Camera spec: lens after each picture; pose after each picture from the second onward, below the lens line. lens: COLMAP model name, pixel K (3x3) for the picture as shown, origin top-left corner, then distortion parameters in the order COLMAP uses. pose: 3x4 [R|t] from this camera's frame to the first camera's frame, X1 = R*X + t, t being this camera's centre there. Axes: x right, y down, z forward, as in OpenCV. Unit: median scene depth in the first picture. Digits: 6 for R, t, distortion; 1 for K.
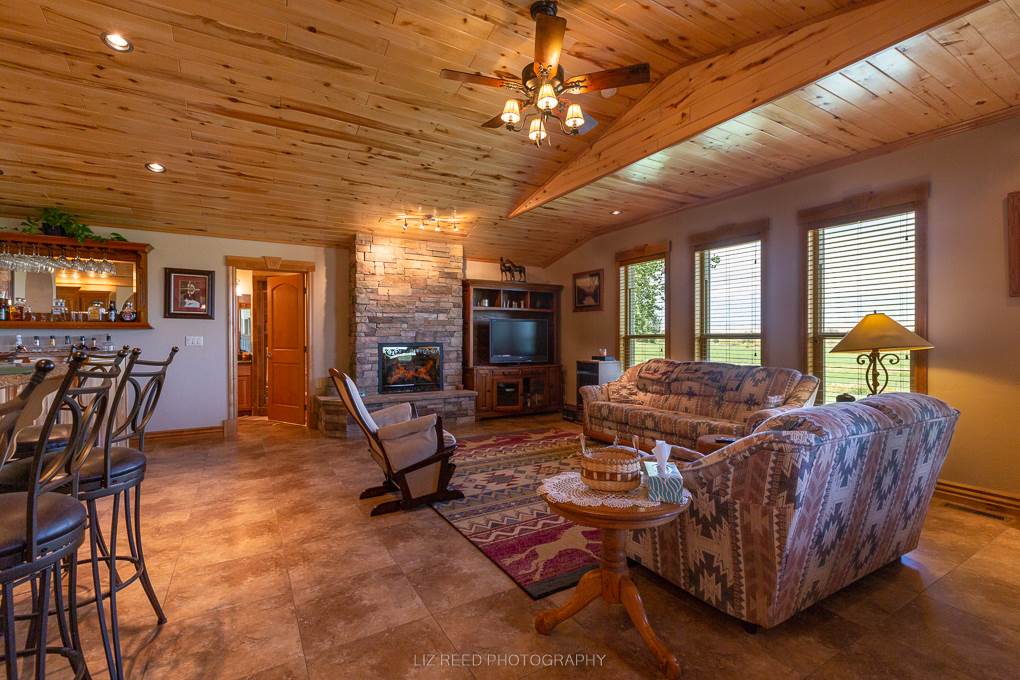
lens RADIAL K [[448.9, 0, 503.6], [0, 448.9, 336.4], [0, 0, 1]] dist [-0.004579, -0.000970]
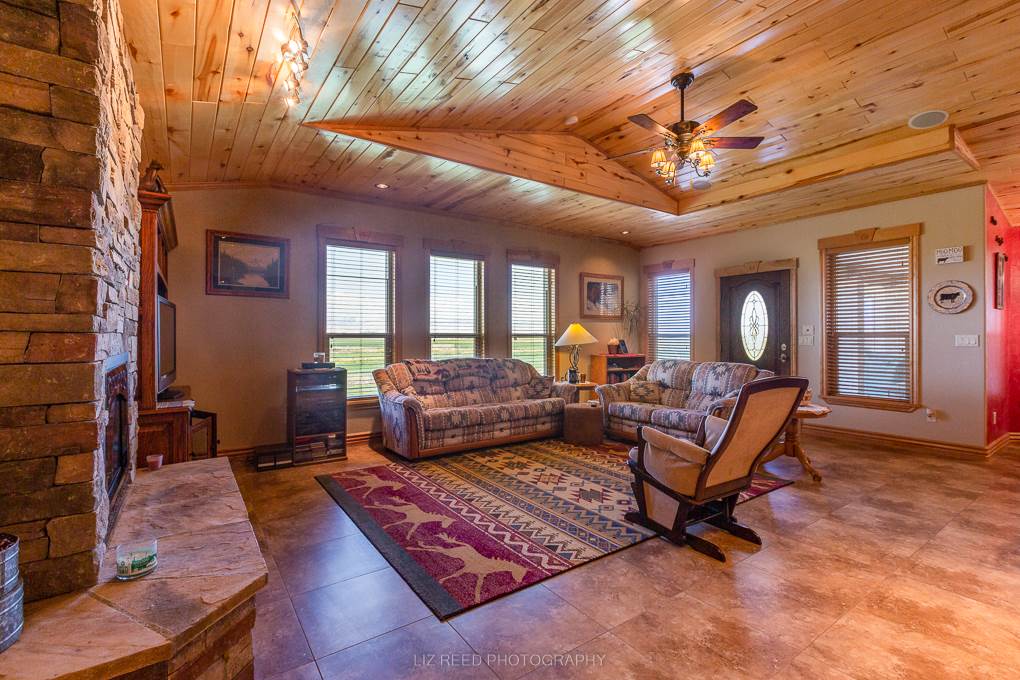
lens RADIAL K [[448.9, 0, 518.1], [0, 448.9, 334.2], [0, 0, 1]] dist [-0.004579, -0.000970]
pose [[-0.075957, 0.003581, 0.997105, -0.797473], [0.000057, 0.999994, -0.003587, -0.000213], [-0.997111, -0.000215, -0.075957, 1.089866]]
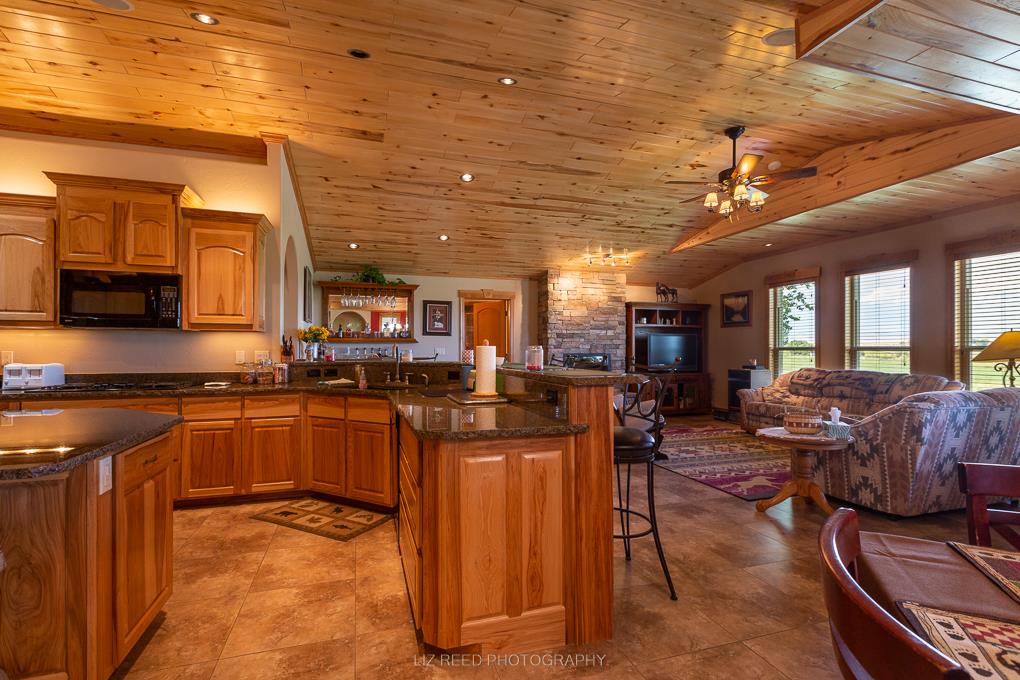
lens RADIAL K [[448.9, 0, 503.8], [0, 448.9, 346.5], [0, 0, 1]] dist [-0.004579, -0.000970]
pose [[0.973347, 0.001290, -0.229334, -0.220898], [-0.002069, 0.999993, -0.003155, -0.001090], [0.229328, 0.003546, 0.973343, -0.438012]]
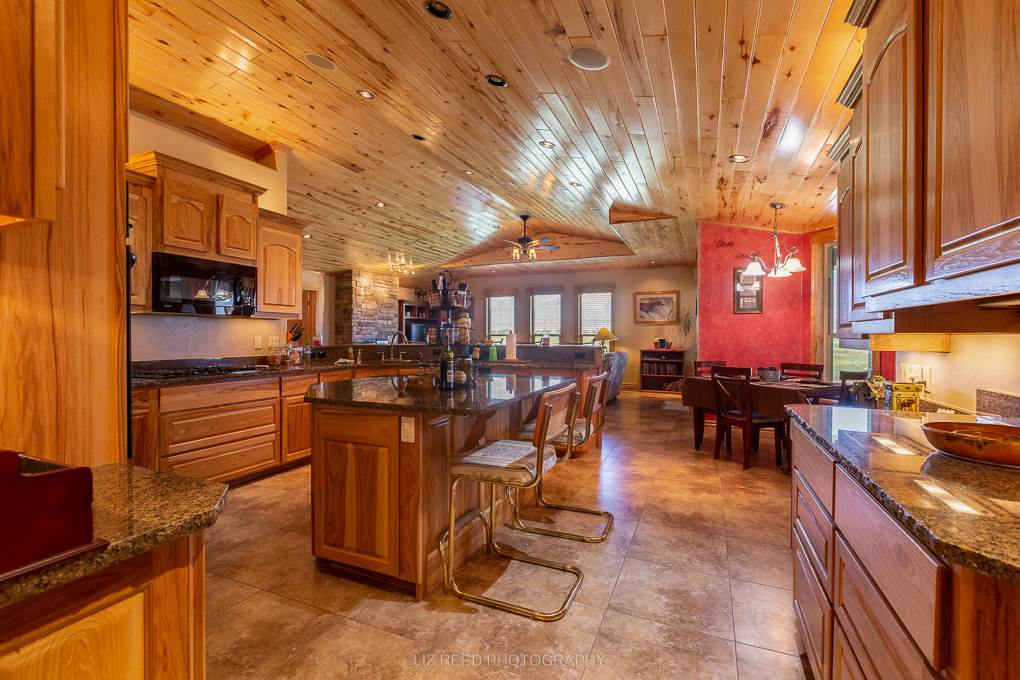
lens RADIAL K [[448.9, 0, 503.9], [0, 448.9, 338.8], [0, 0, 1]] dist [-0.004579, -0.000970]
pose [[0.810596, -0.002771, 0.585599, -1.177486], [-0.001985, 0.999970, 0.007480, 0.002140], [-0.585602, -0.007226, 0.810566, -0.835809]]
